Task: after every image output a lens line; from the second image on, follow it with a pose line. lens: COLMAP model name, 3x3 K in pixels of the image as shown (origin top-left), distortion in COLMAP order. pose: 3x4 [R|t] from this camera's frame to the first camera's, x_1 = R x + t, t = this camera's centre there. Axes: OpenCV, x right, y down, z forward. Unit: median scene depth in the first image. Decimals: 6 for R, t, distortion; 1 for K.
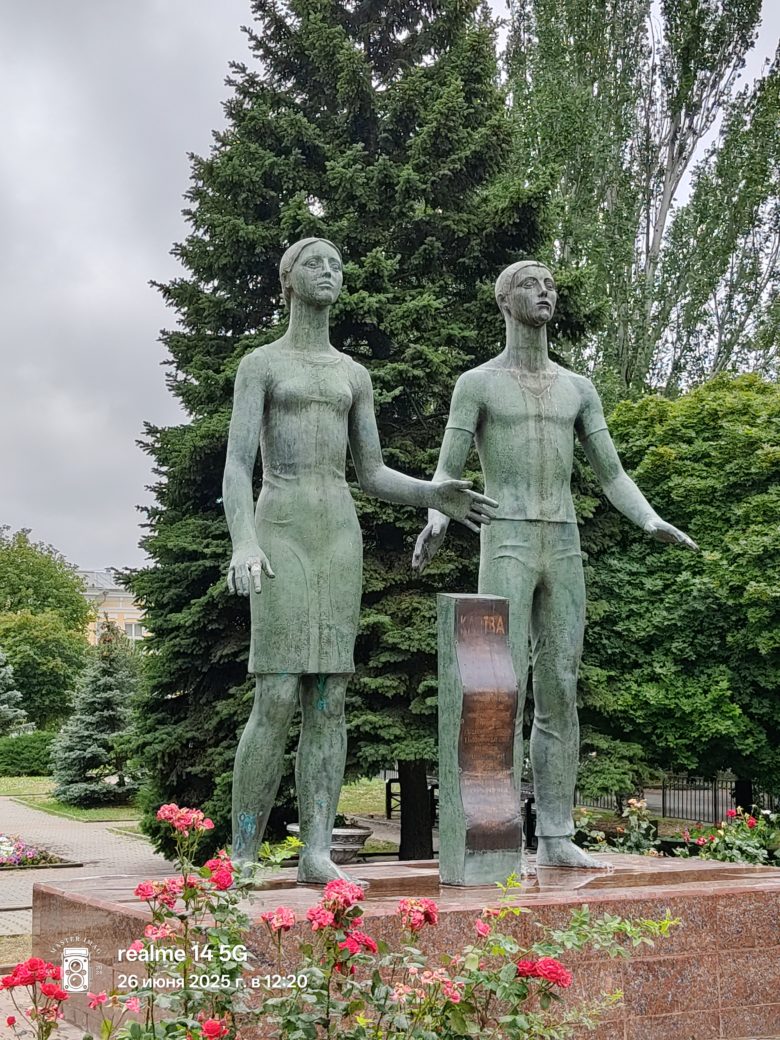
lens RADIAL K [[1626.4, 0, 394.1], [0, 1626.4, 517.7], [0, 0, 1]] dist [0.040338, 0.000000]
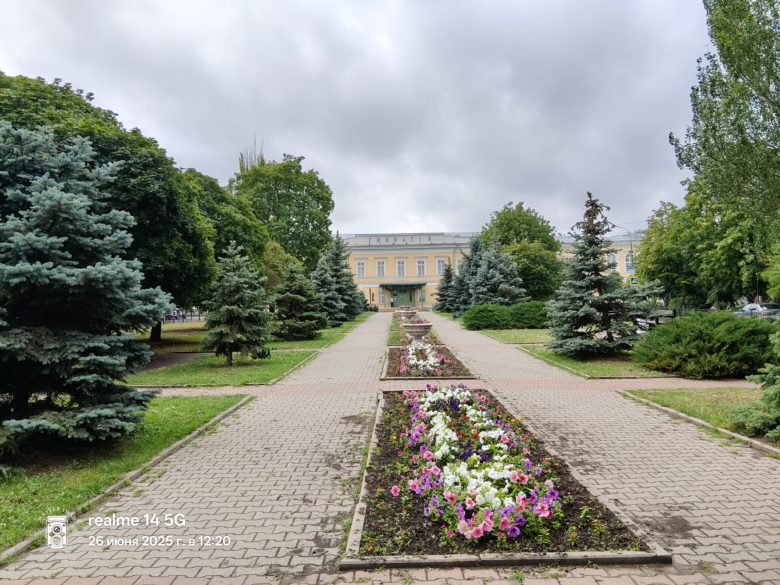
lens RADIAL K [[619.1, 0, 388.7], [0, 619.1, 288.9], [0, 0, 1]] dist [0.037155, -0.064085]
pose [[0.905072, -0.019077, -0.424830, -0.121406], [0.060774, 0.994542, 0.084815, 0.081095], [0.420893, -0.102582, 0.901291, 0.540471]]
